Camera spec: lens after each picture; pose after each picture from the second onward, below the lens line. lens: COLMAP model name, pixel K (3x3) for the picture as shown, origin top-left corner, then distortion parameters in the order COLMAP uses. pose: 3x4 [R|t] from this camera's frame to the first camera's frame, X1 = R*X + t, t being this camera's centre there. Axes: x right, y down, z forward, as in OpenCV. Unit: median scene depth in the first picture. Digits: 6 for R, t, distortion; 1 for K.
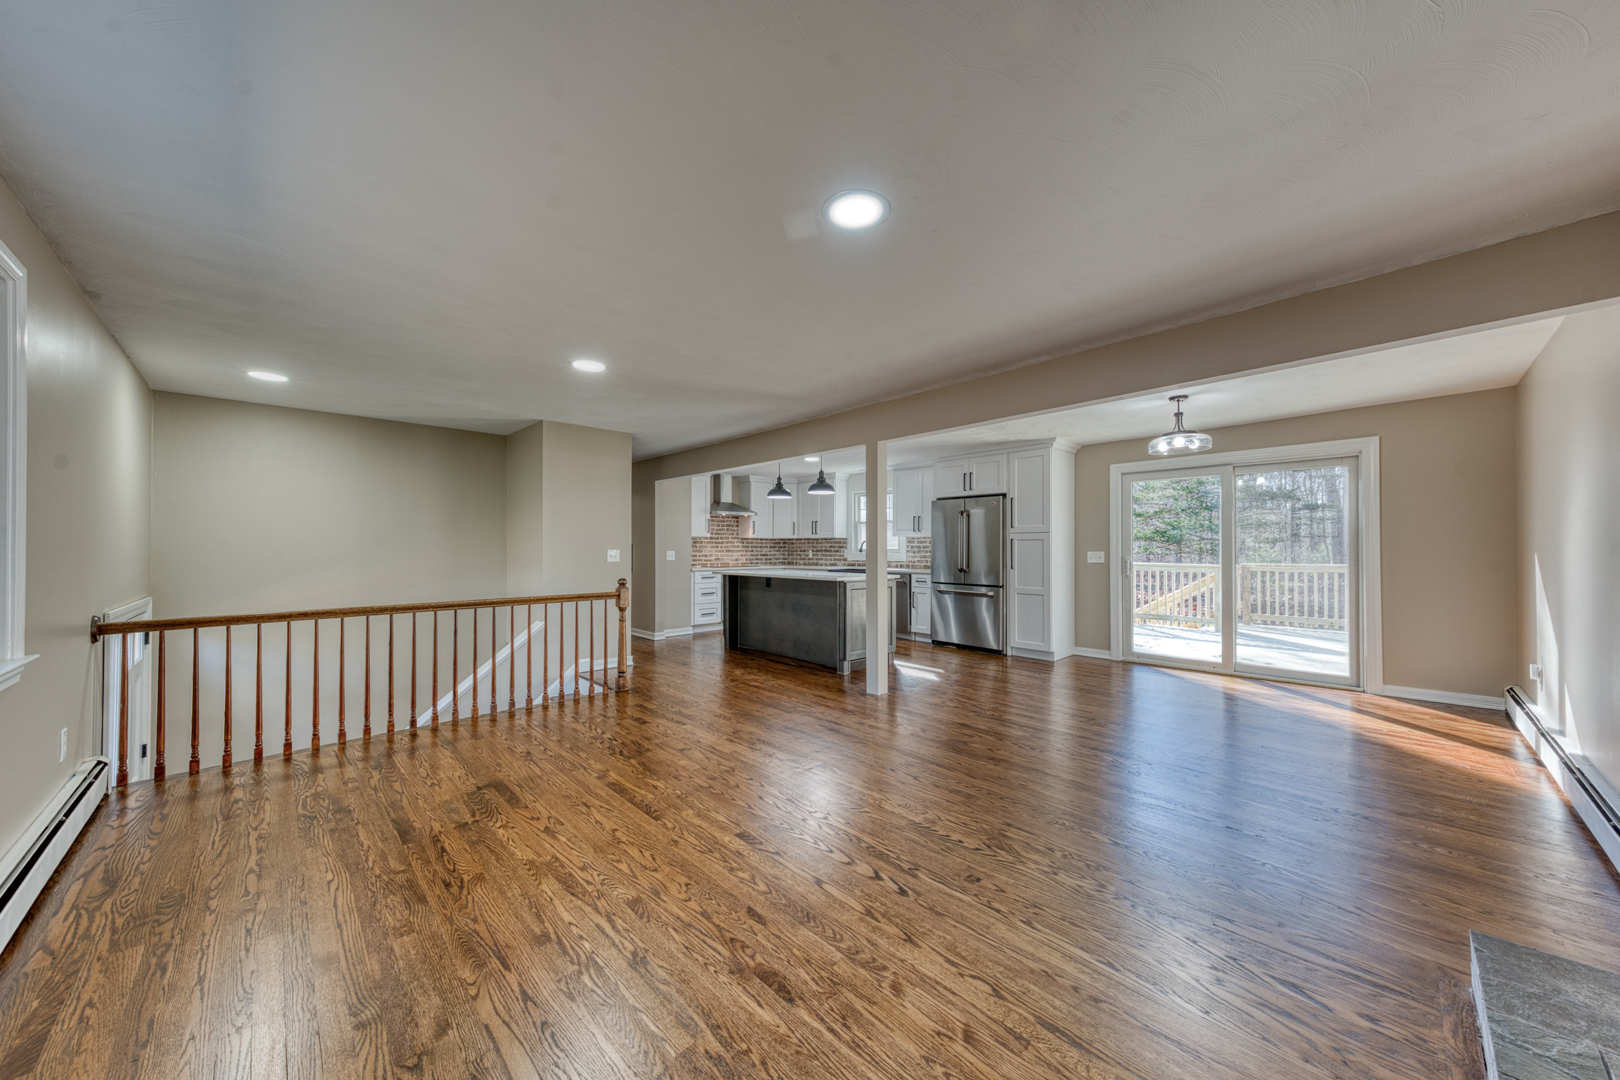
lens RADIAL K [[556.0, 0, 820.6], [0, 556.0, 546.4], [0, 0, 1]] dist [0.038066, -0.006512]
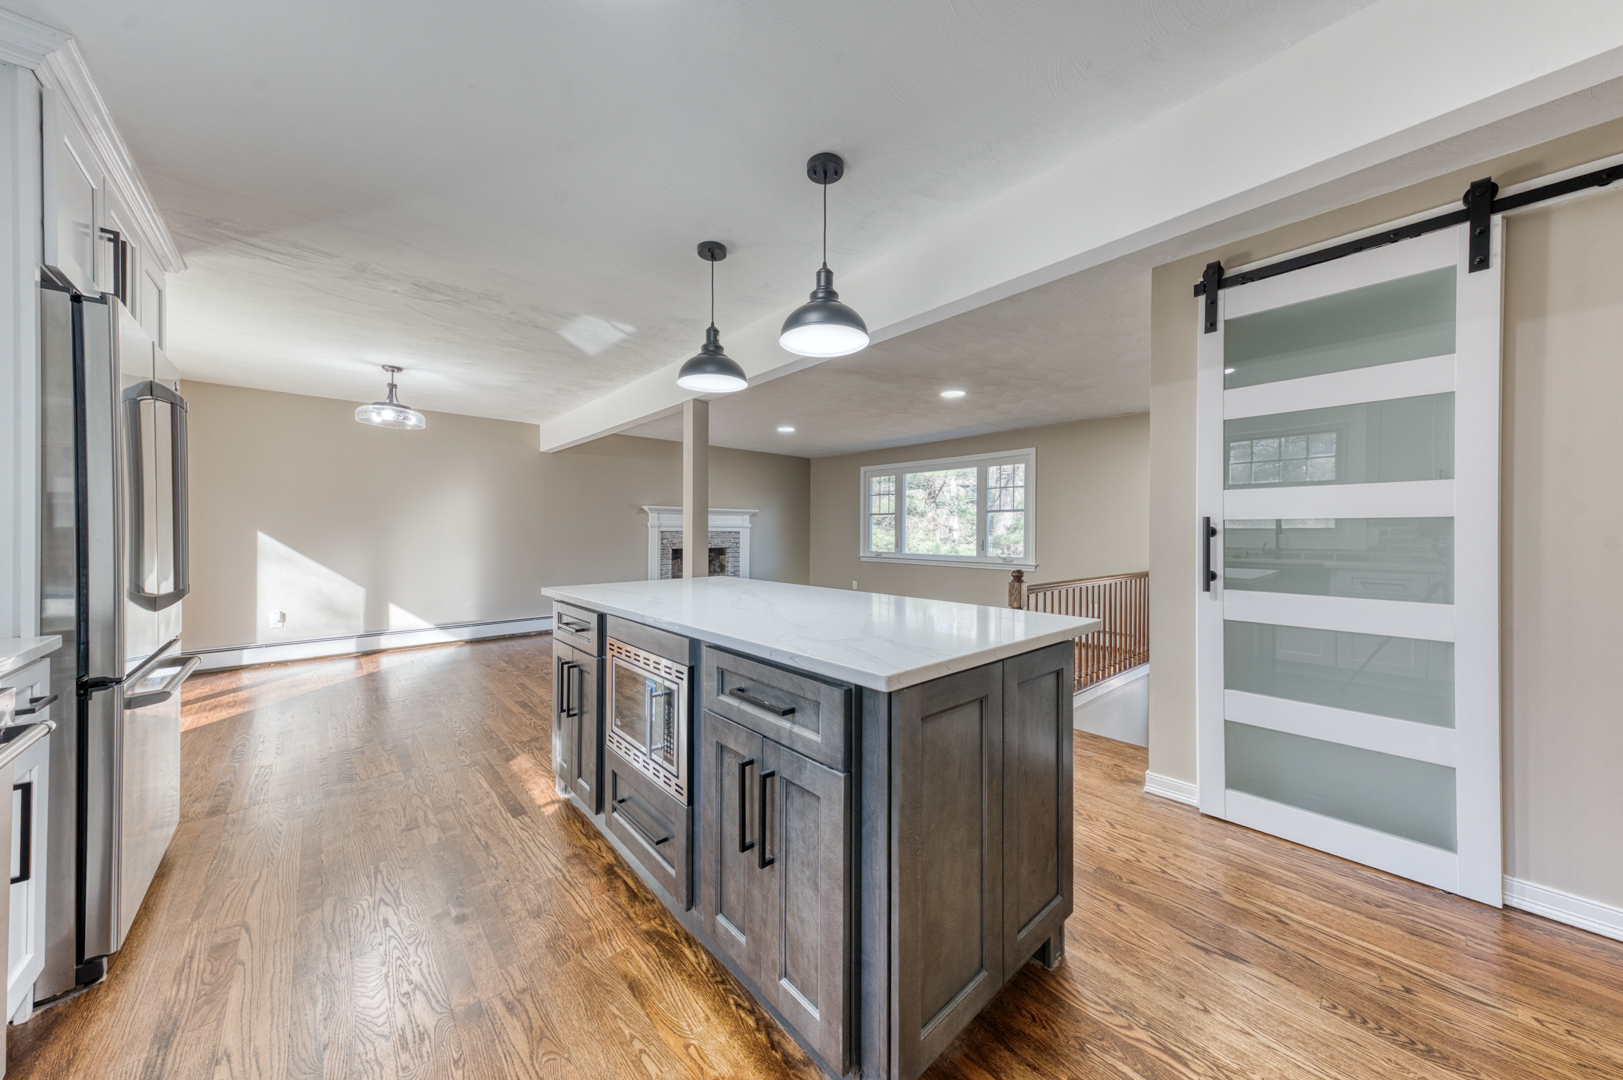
lens RADIAL K [[557.0, 0, 822.1], [0, 557.0, 546.4], [0, 0, 1]] dist [0.038066, -0.006512]
pose [[-0.999034, -0.005529, 0.043600, -0.073386], [-0.004562, 0.999742, 0.022252, 0.005957], [-0.043712, 0.022032, -0.998801, 1.066012]]
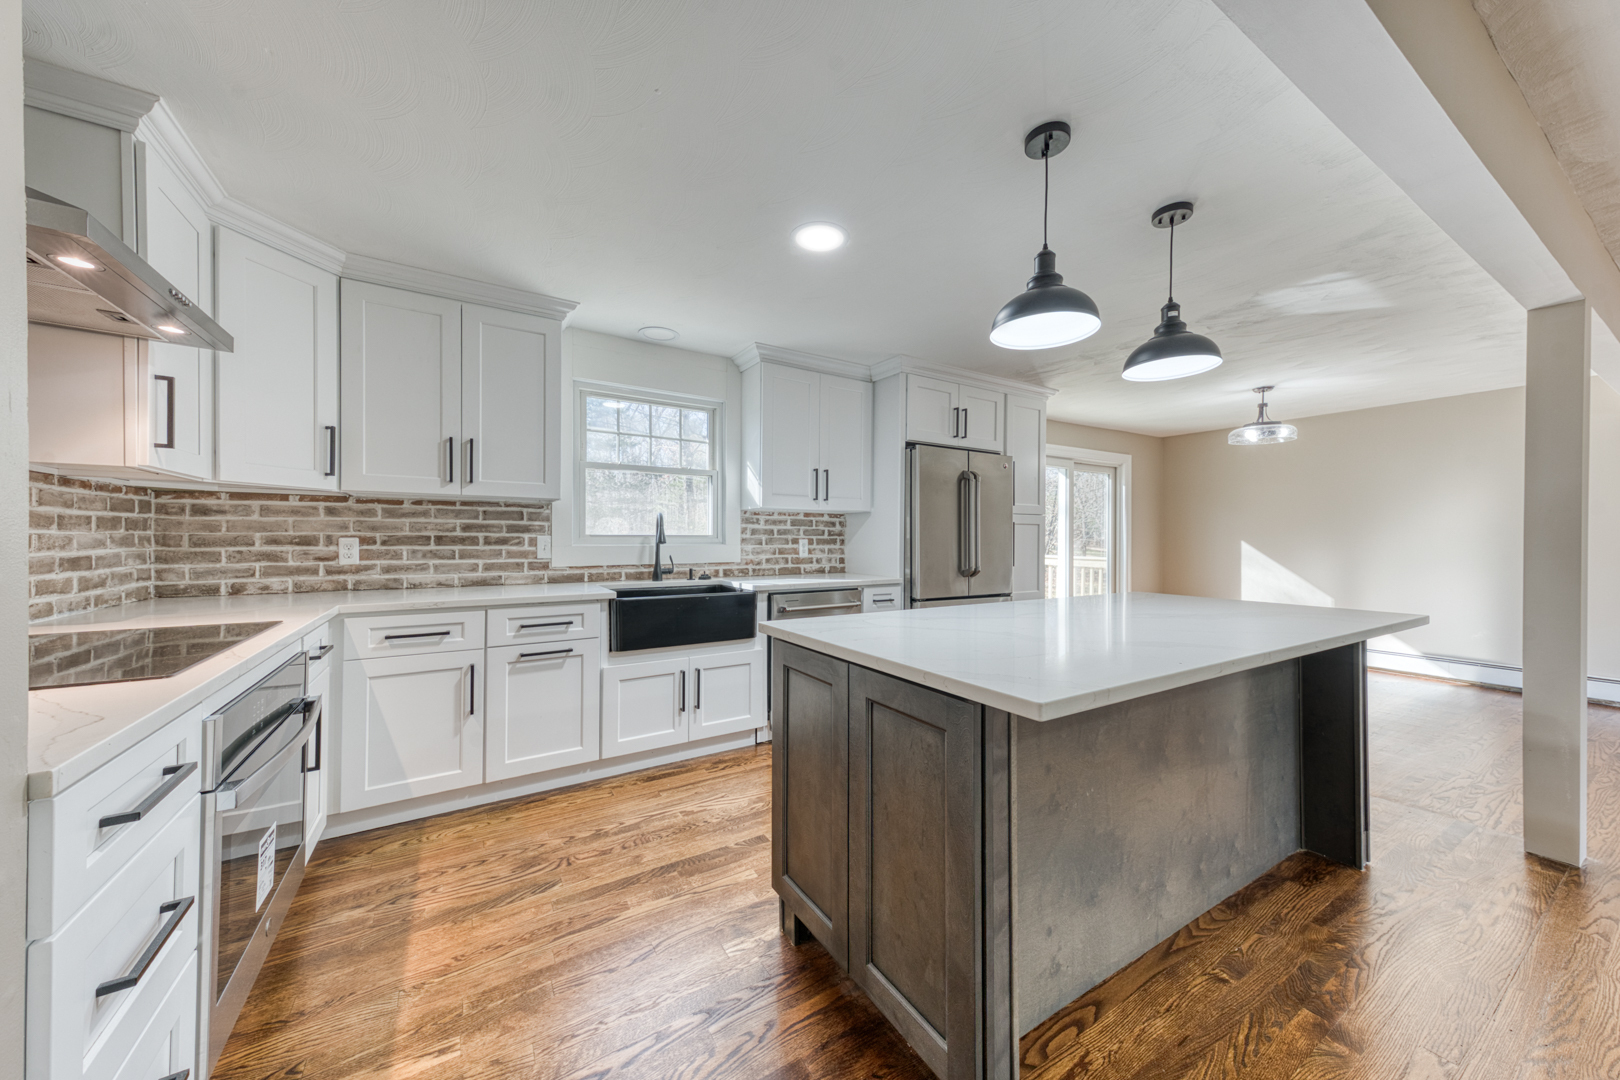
lens RADIAL K [[556.0, 0, 820.6], [0, 556.0, 546.4], [0, 0, 1]] dist [0.038066, -0.006512]
pose [[0.202333, -0.016248, 0.979182, -0.297657], [-0.009232, 0.999786, 0.018497, 0.004405], [-0.979273, -0.012782, 0.202140, 0.864833]]
